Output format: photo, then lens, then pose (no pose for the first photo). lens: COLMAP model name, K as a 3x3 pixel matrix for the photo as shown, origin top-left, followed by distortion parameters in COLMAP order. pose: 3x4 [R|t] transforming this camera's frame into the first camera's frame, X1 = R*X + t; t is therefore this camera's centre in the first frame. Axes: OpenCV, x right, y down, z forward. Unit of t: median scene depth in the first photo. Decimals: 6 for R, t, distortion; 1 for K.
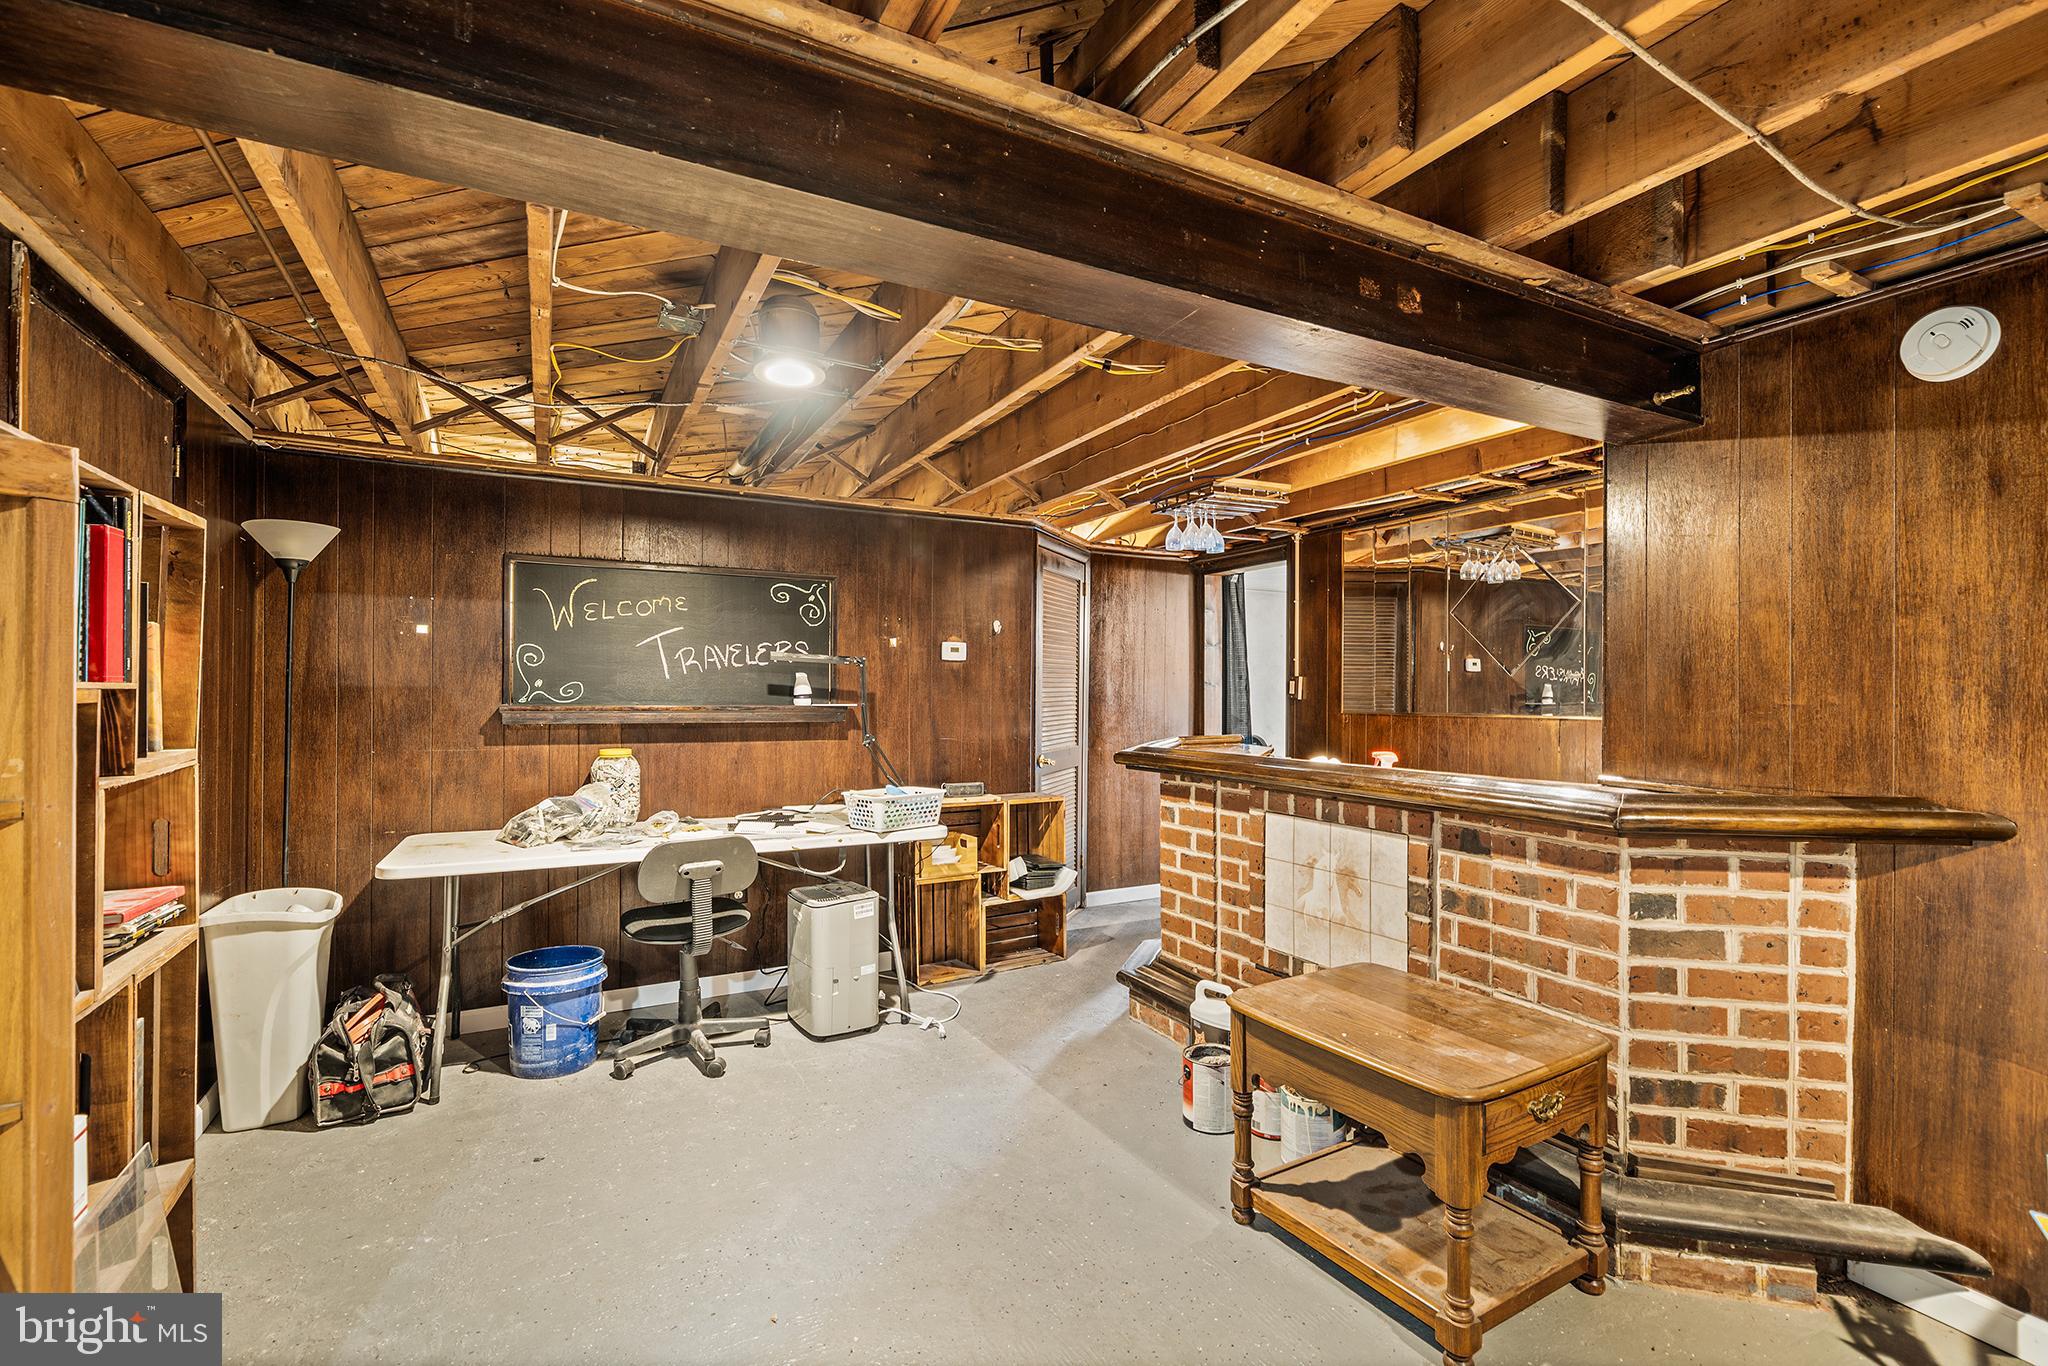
lens RADIAL K [[903.1, 0, 1023.7], [0, 903.1, 691.8], [0, 0, 1]] dist [-0.004422, -0.000333]
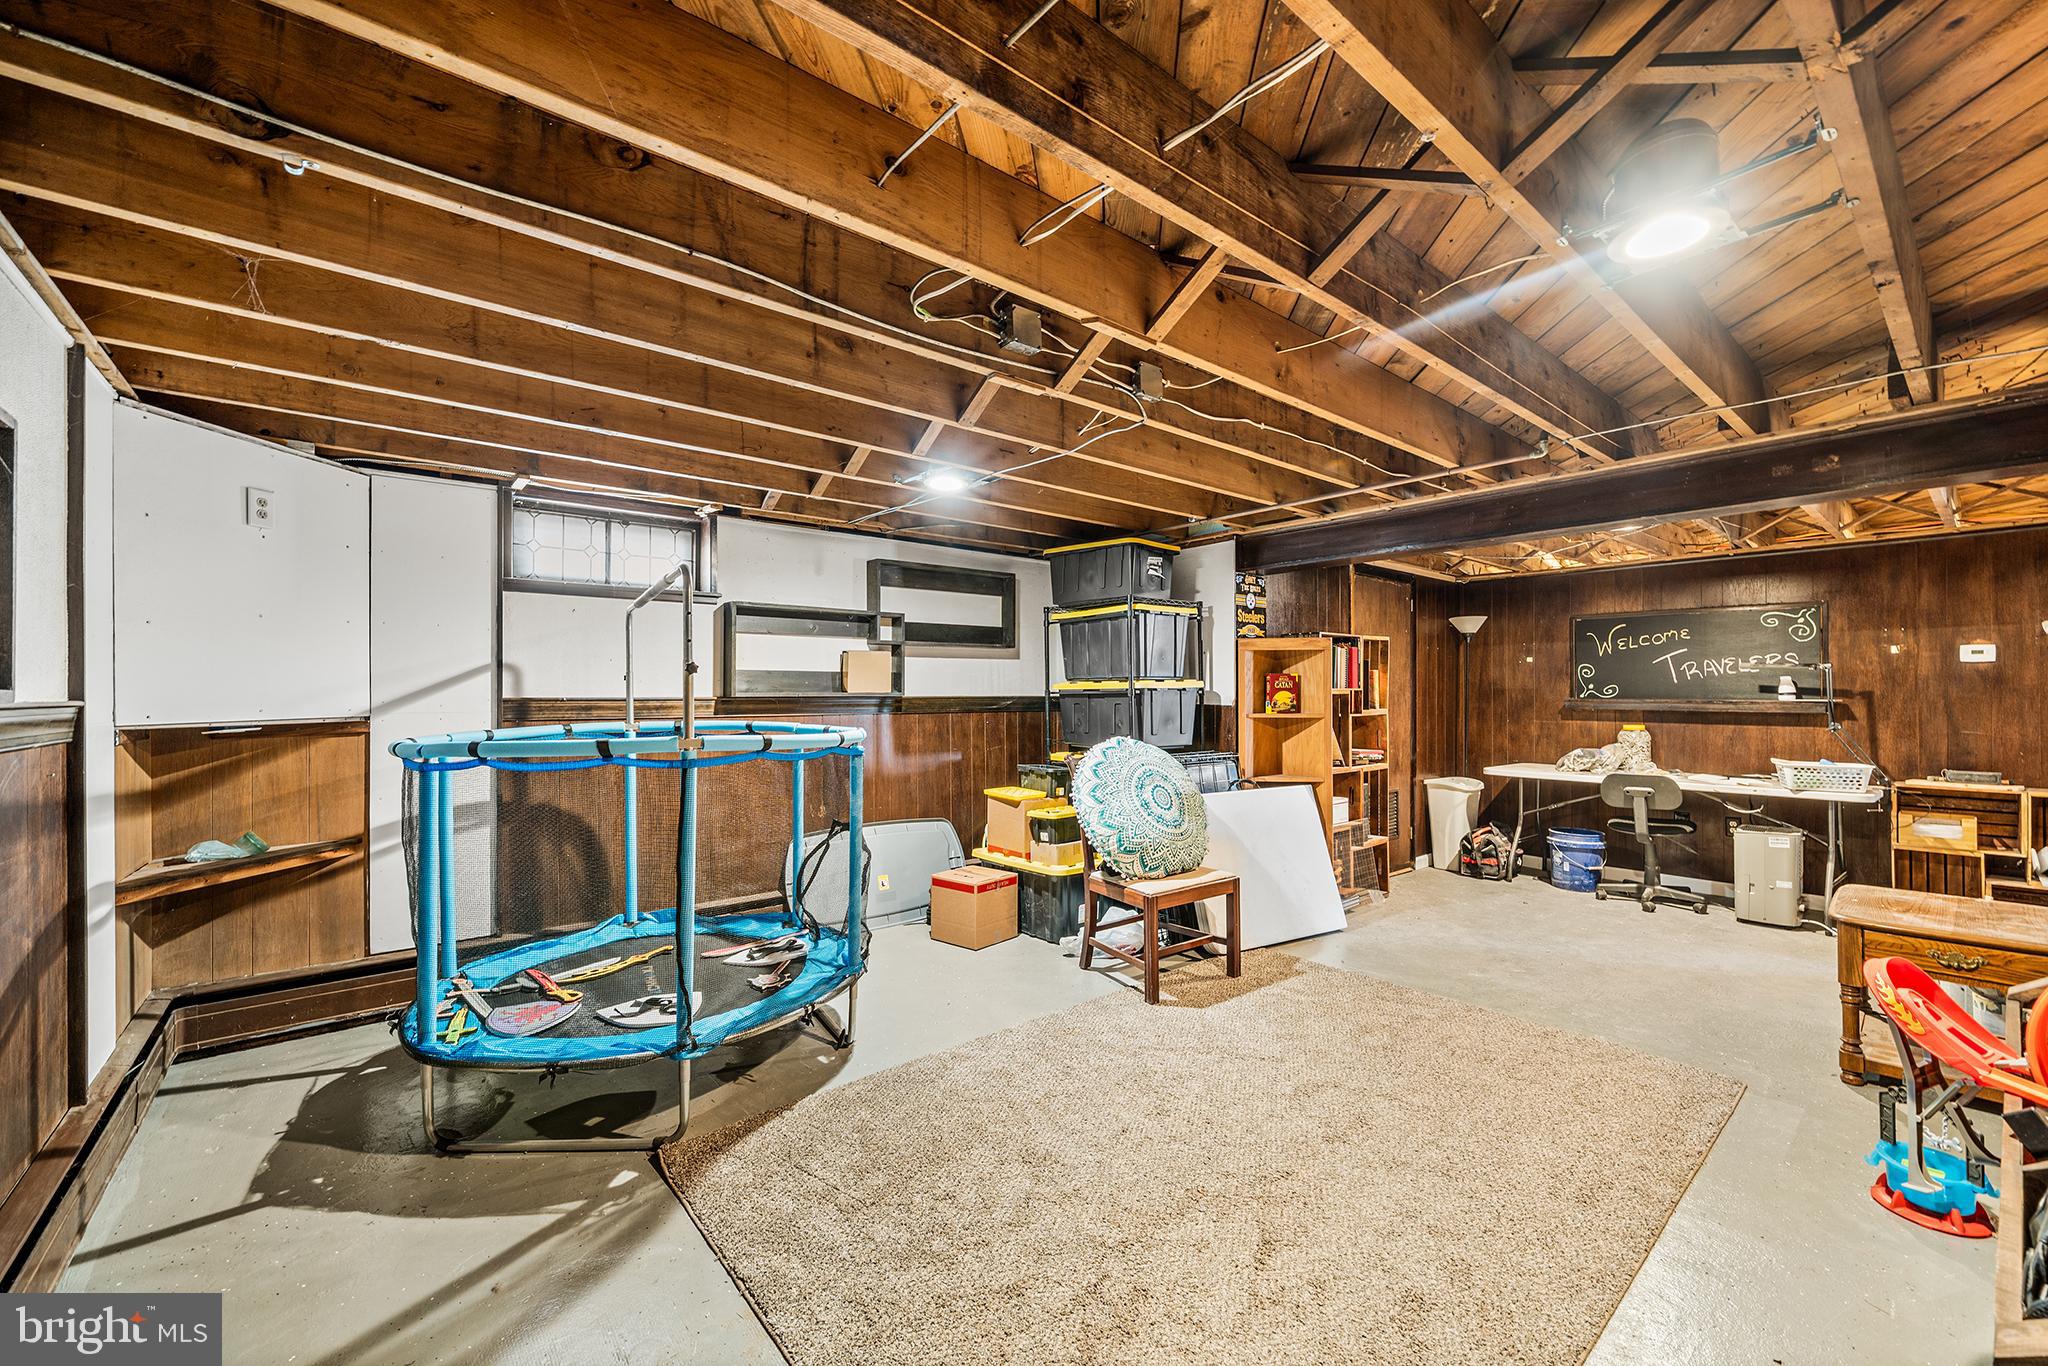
lens RADIAL K [[814.3, 0, 1024.3], [0, 814.3, 694.4], [0, 0, 1]] dist [-0.000073, -0.002149]
pose [[0.196008, 0.000280, -0.980602, 0.849652], [0.001433, 0.999999, 0.000572, 0.004172], [0.980601, -0.001517, 0.196007, -0.428731]]
